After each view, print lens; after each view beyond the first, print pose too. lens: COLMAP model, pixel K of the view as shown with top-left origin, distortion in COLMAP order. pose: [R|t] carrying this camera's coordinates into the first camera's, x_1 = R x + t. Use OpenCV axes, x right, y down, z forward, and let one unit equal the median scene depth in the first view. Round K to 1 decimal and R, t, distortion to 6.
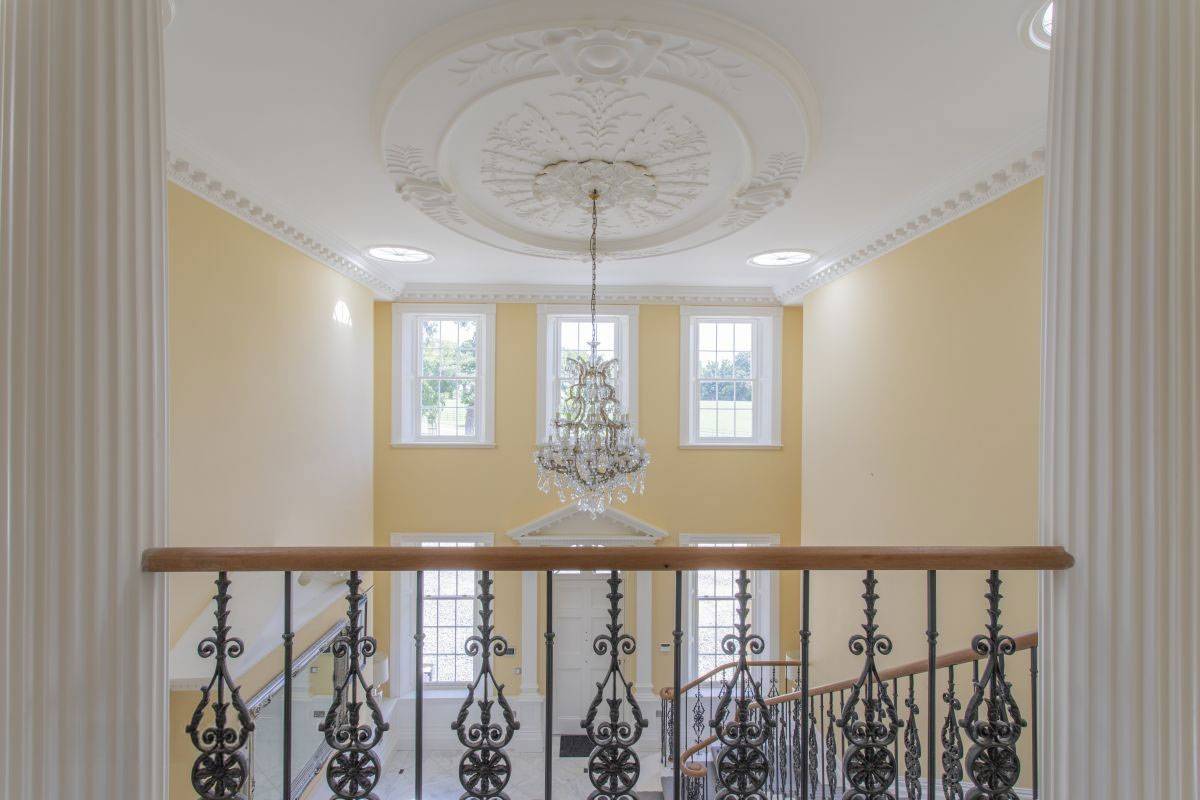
lens RADIAL K [[572.3, 0, 602.4], [0, 572.3, 406.4], [0, 0, 1]] dist [-0.006248, 0.000742]
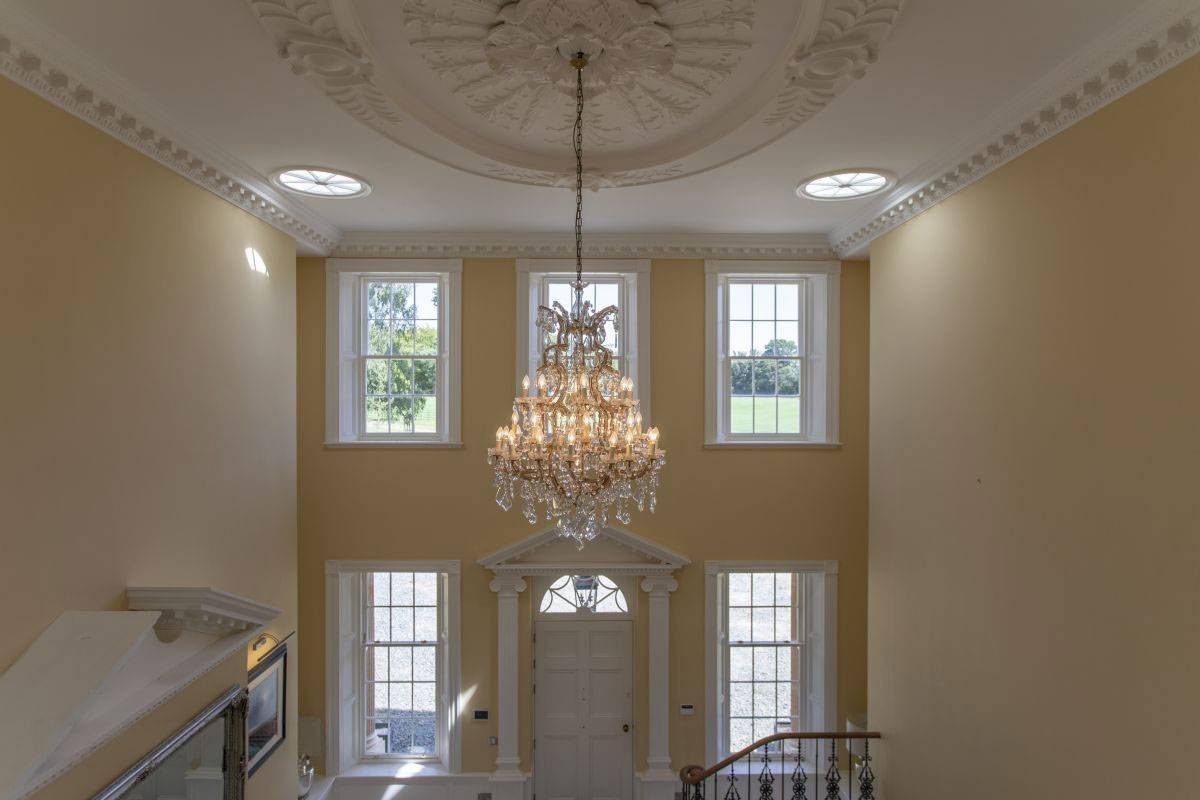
lens RADIAL K [[664.2, 0, 600.7], [0, 664.2, 405.2], [0, 0, 1]] dist [-0.020359, 0.000413]
pose [[0.999874, -0.004307, -0.015305, 0.013985], [0.004324, 0.999990, 0.001071, 0.019591], [0.015300, -0.001137, 0.999882, 0.155775]]
